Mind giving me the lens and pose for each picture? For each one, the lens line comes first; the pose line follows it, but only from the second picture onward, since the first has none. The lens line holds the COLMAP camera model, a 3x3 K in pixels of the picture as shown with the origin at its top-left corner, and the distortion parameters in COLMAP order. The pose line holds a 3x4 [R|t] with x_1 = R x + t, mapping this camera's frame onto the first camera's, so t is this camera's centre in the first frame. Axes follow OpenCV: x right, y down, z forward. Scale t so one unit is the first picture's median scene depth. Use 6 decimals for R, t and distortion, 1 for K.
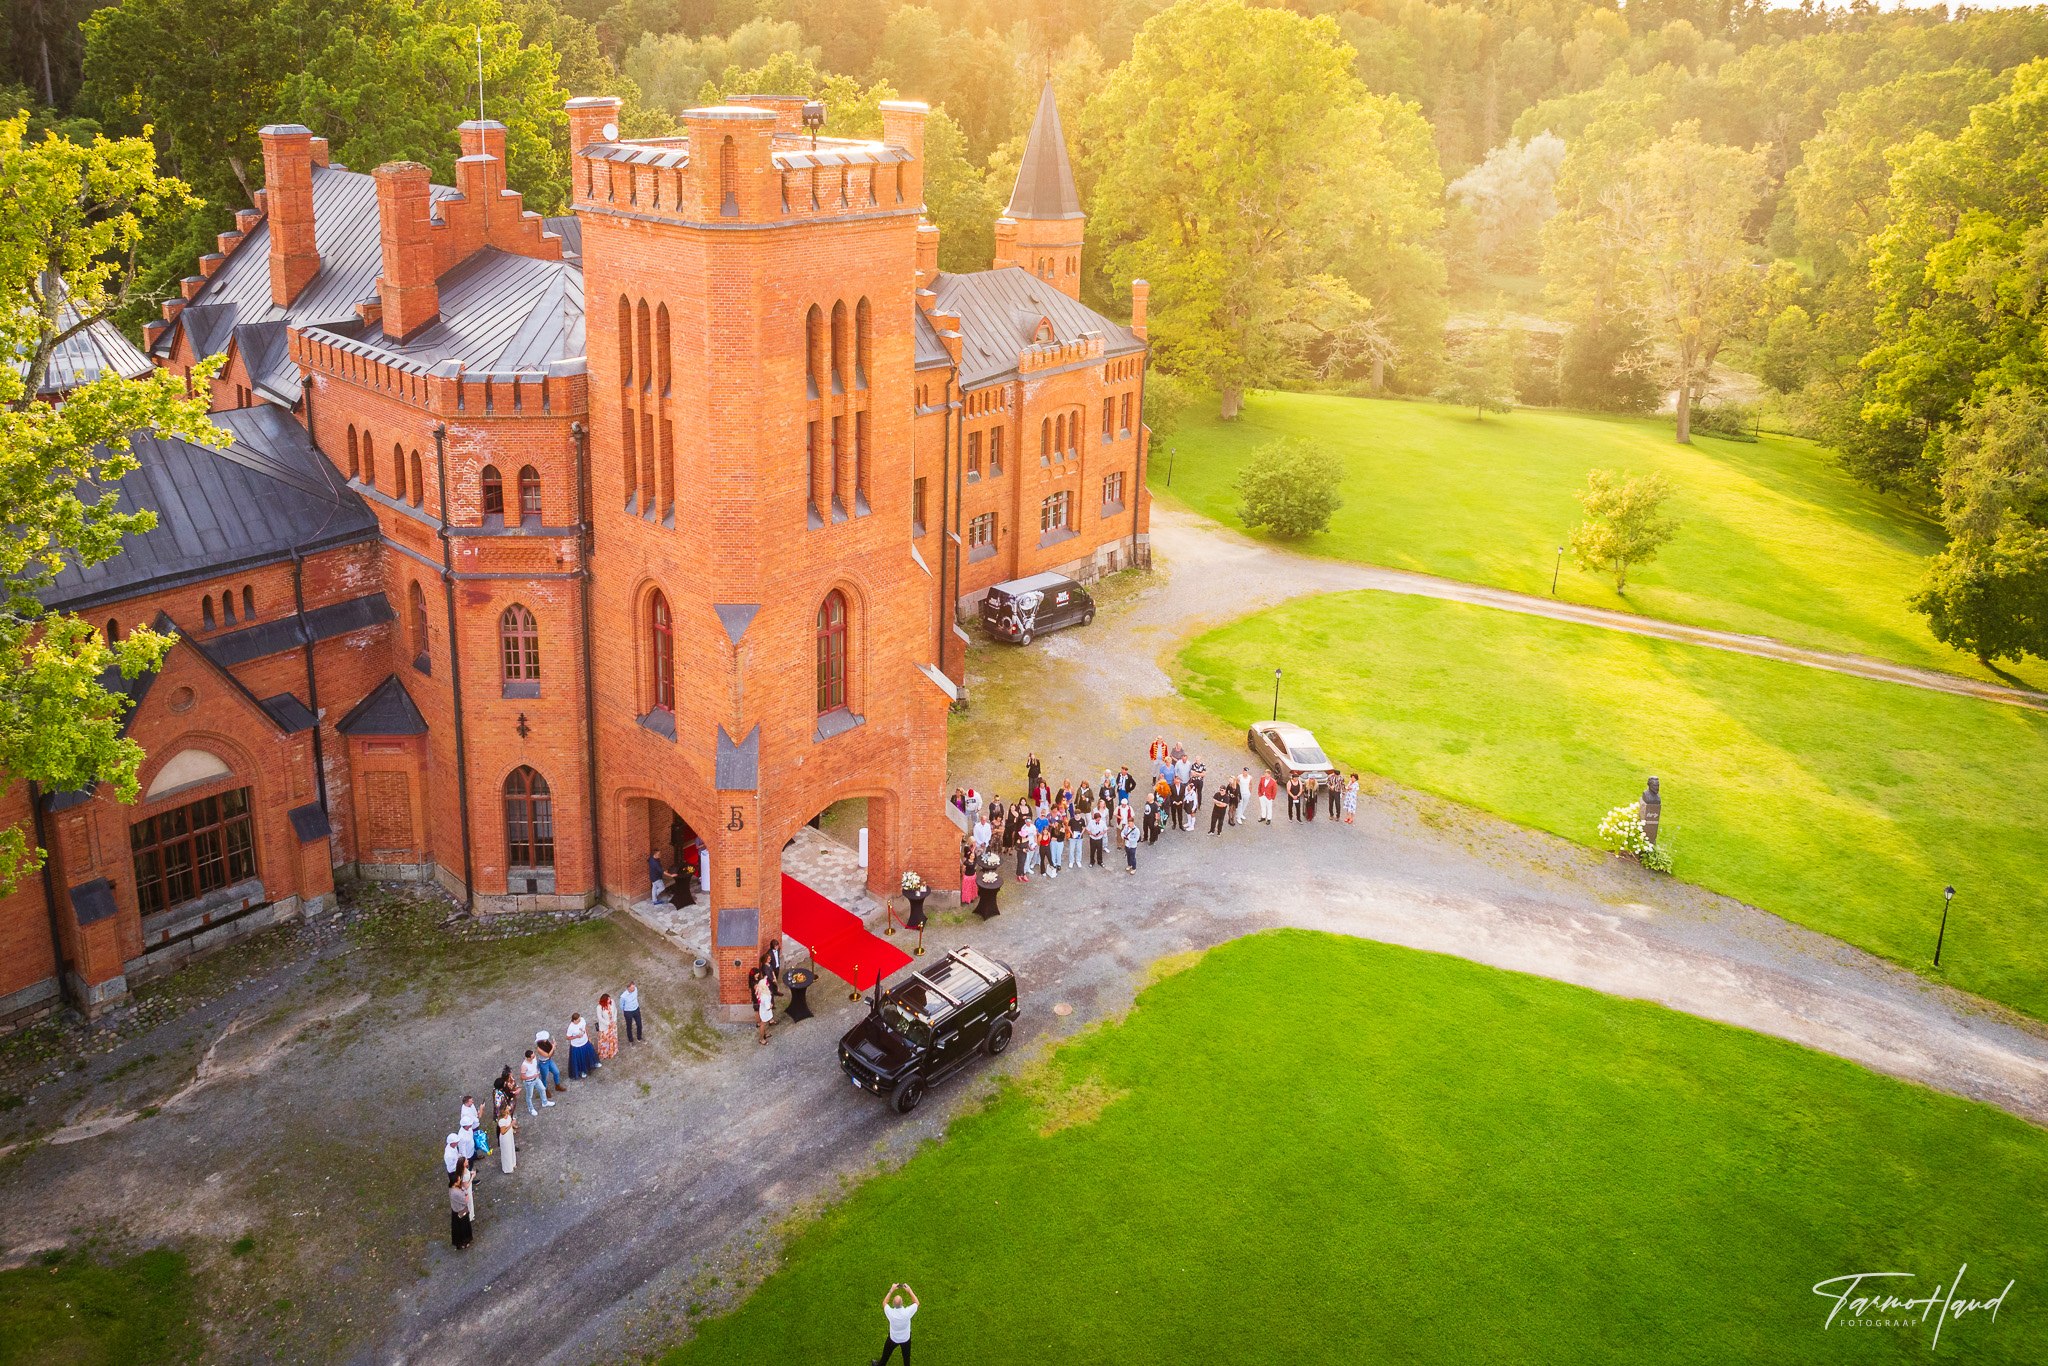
lens RADIAL K [[1536.8, 0, 987.5], [0, 1536.8, 371.1], [0, 0, 1]] dist [-0.018852, -0.026822]
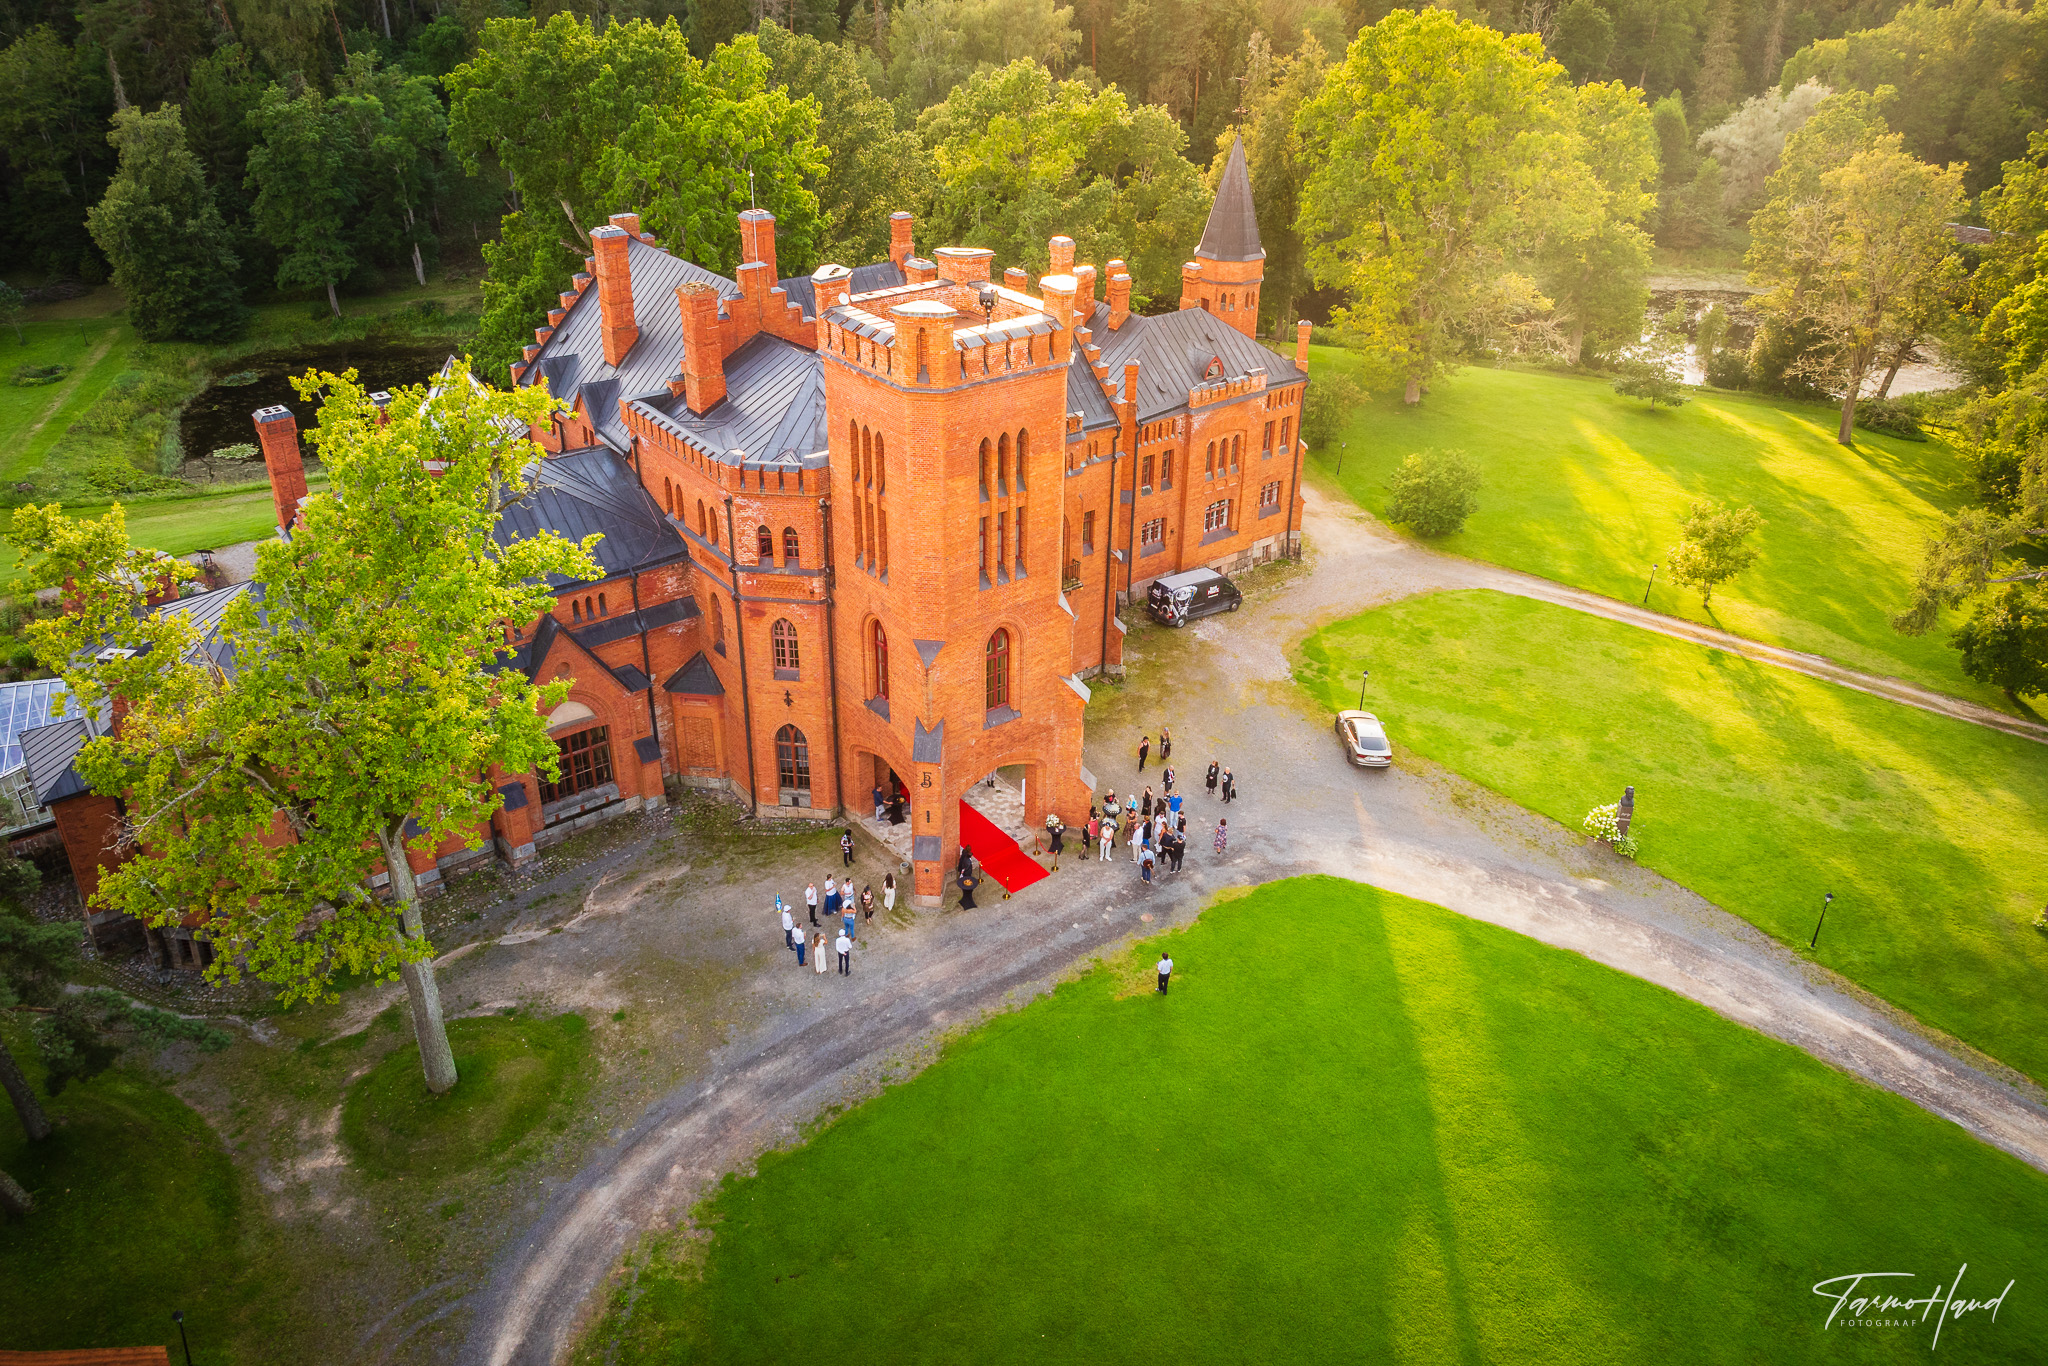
lens RADIAL K [[1486.9, 0, 1025.8], [0, 1486.9, 632.1], [0, 0, 1]] dist [-0.003699, -0.109329]
pose [[0.987822, 0.067546, -0.140160, 0.107416], [-0.029754, 0.966233, 0.255946, -0.190149], [0.152715, -0.248659, 0.956476, -0.282955]]
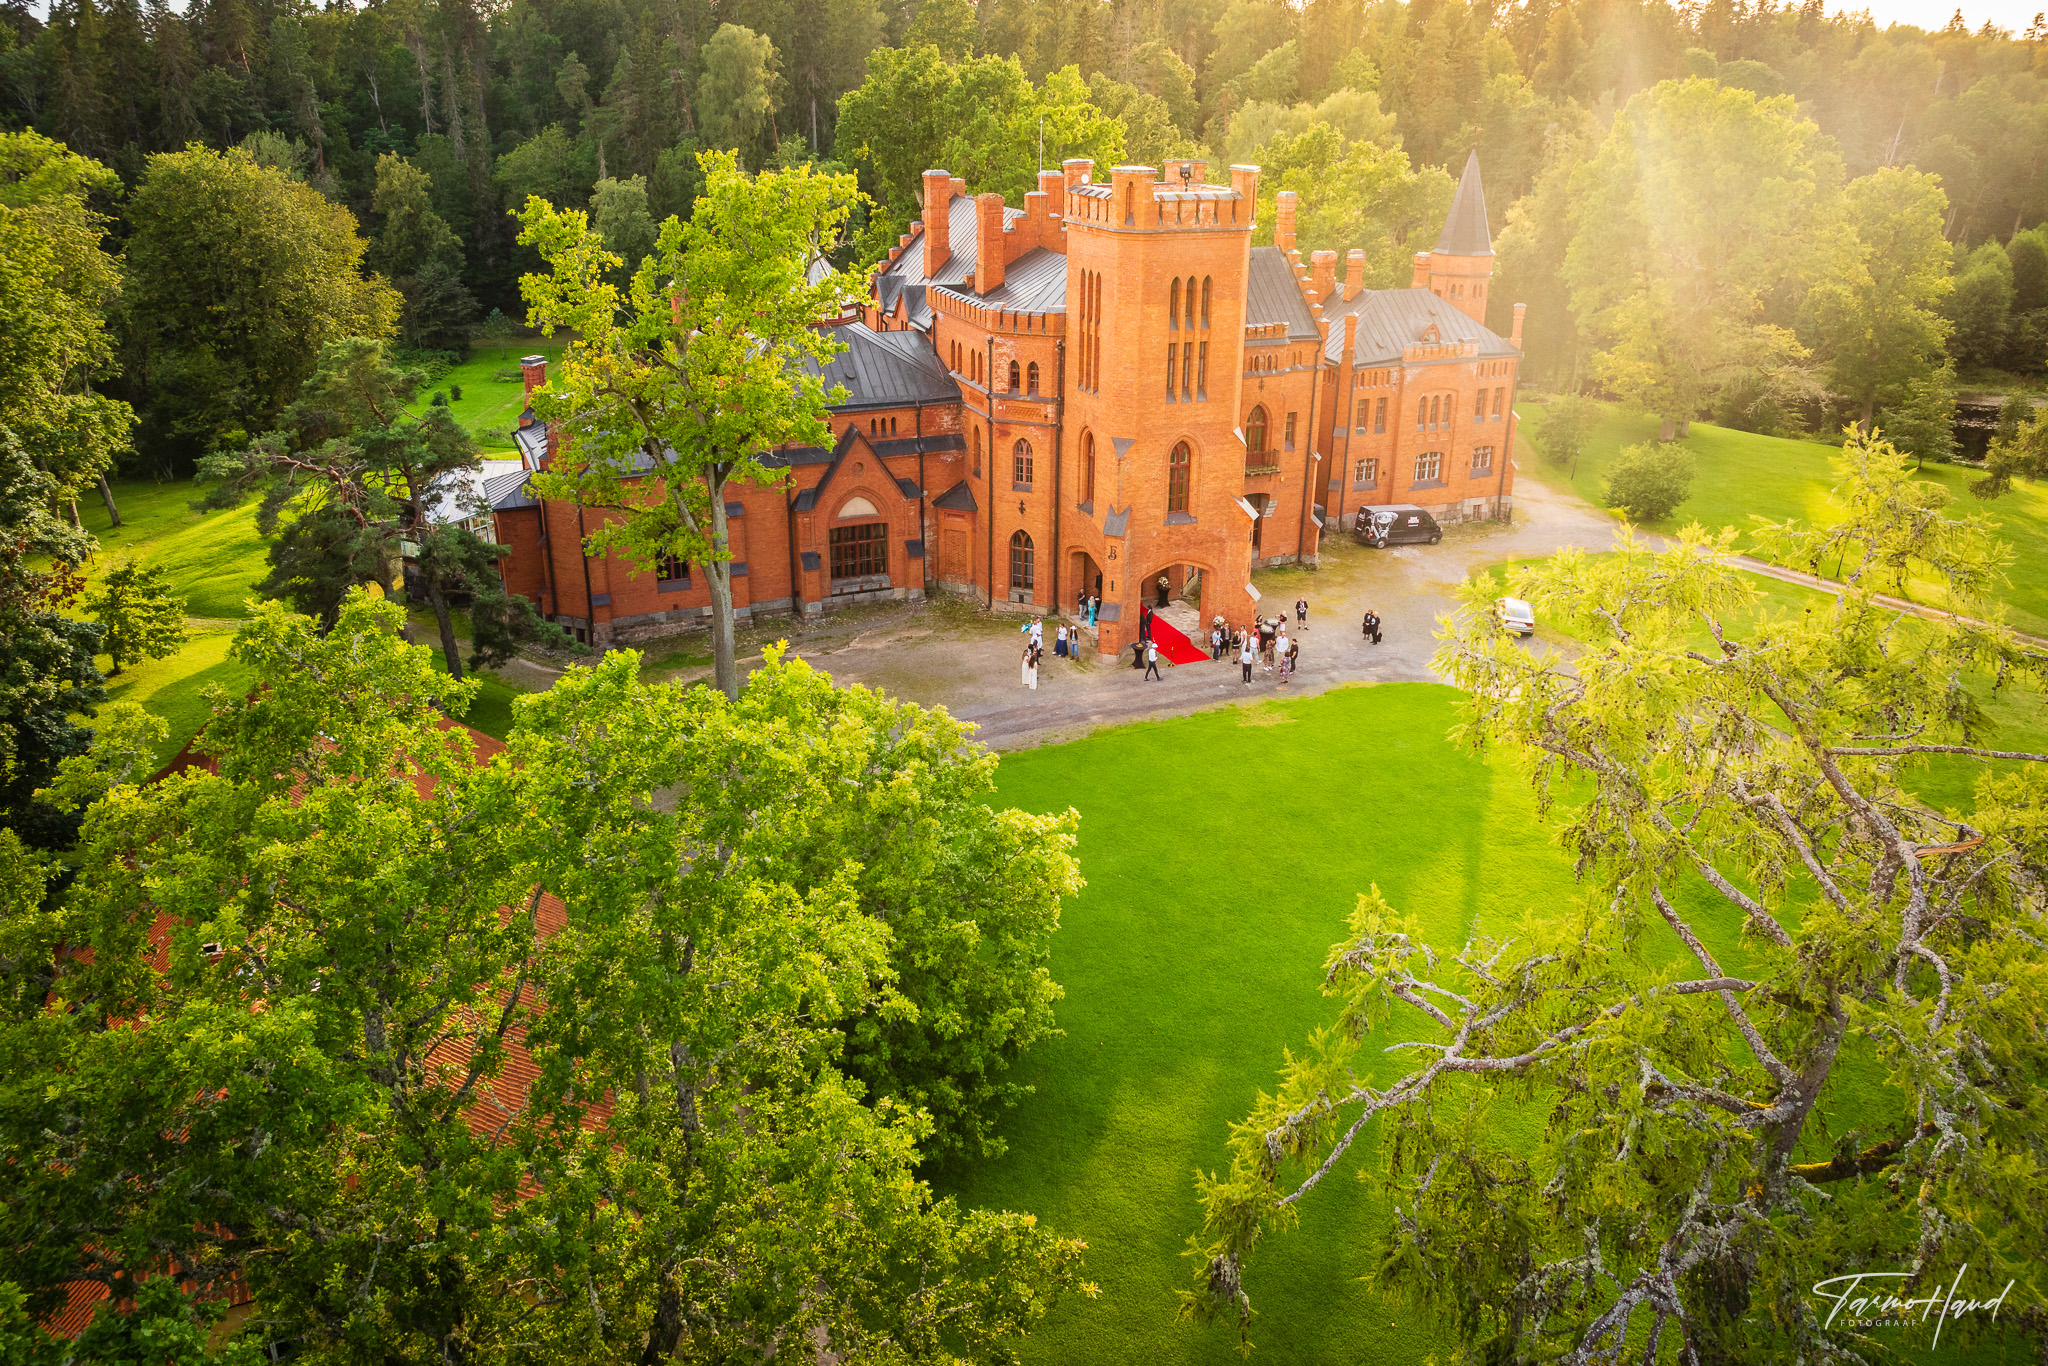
lens RADIAL K [[1507.4, 0, 1022.4], [0, 1507.4, 625.0], [0, 0, 1]] dist [-0.034764, -0.002138]
pose [[0.915501, 0.131202, -0.380320, 0.399596], [-0.080414, 0.985929, 0.146552, 0.103133], [0.394196, -0.103585, 0.913170, -0.662323]]
